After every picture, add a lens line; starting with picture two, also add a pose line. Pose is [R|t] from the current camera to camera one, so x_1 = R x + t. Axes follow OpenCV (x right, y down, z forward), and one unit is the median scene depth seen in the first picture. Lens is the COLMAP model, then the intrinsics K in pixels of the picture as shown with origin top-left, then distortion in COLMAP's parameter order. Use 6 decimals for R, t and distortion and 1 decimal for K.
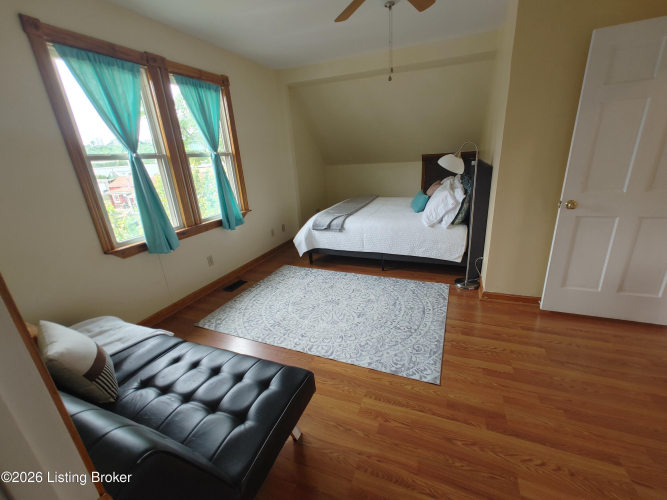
lens RADIAL K [[281.4, 0, 333.9], [0, 281.4, 248.8], [0, 0, 1]] dist [0.008483, 0.000356]
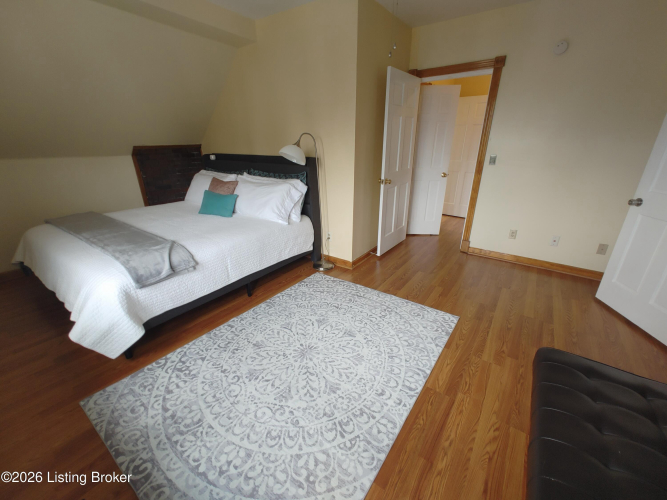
lens RADIAL K [[281.4, 0, 333.4], [0, 281.4, 253.3], [0, 0, 1]] dist [0.008483, 0.000356]
pose [[0.224485, -0.307262, 0.924768, -0.546963], [0.296465, 0.925540, 0.235553, -0.175881], [-0.928286, 0.221284, 0.298862, 0.656863]]
